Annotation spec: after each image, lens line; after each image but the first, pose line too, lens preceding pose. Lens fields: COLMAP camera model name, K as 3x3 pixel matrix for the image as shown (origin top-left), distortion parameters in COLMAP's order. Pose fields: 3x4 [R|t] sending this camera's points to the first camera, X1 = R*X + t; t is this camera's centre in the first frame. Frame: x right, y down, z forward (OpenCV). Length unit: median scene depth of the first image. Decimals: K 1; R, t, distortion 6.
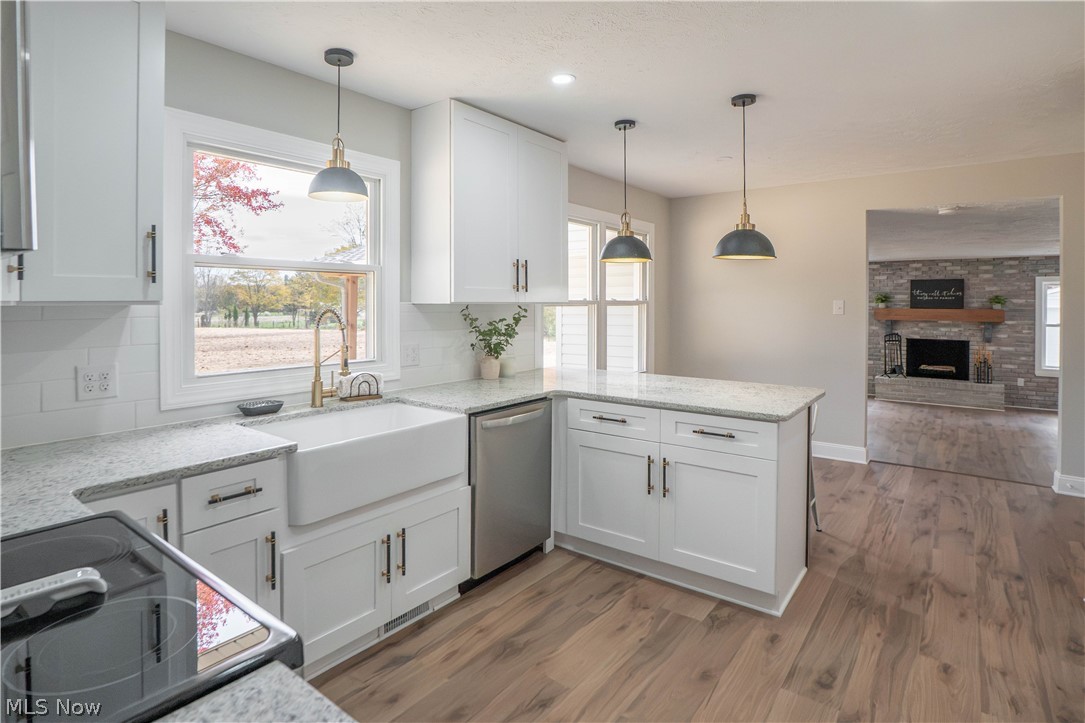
lens RADIAL K [[553.5, 0, 506.7], [0, 553.5, 300.9], [0, 0, 1]] dist [-0.032492, 0.002177]
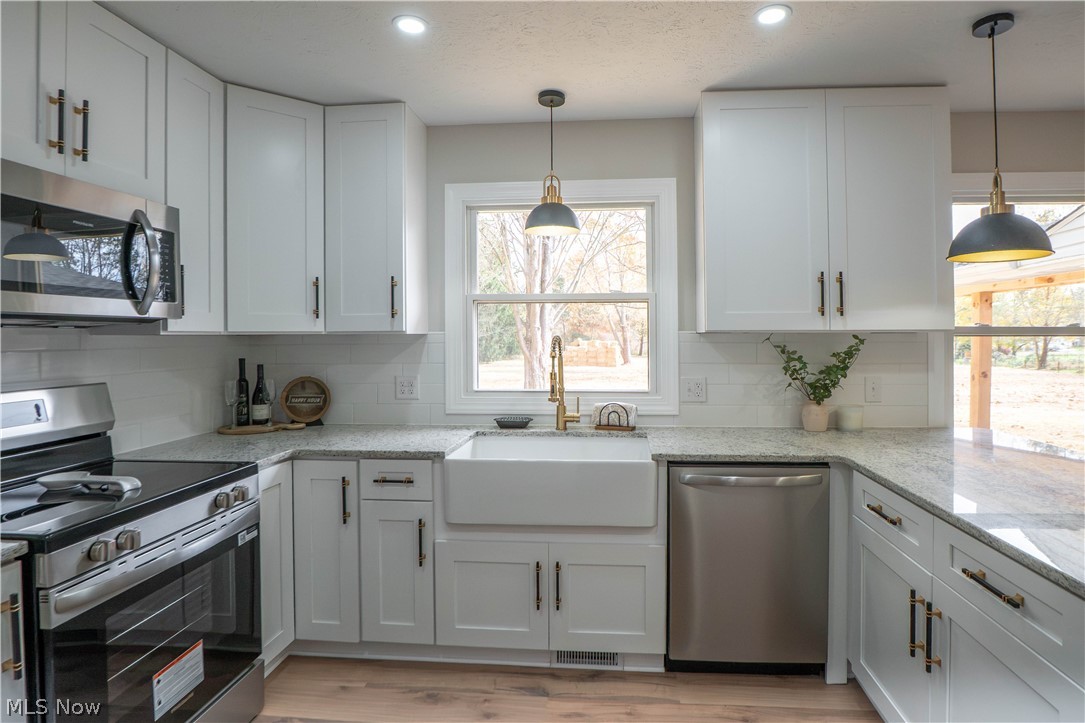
lens RADIAL K [[553.5, 0, 572.7], [0, 553.5, 335.3], [0, 0, 1]] dist [-0.032492, 0.002177]
pose [[0.590910, -0.002337, -0.806734, 0.459914], [0.004314, 0.999991, 0.000263, 0.008413], [0.806726, -0.003636, 0.590914, 0.331545]]
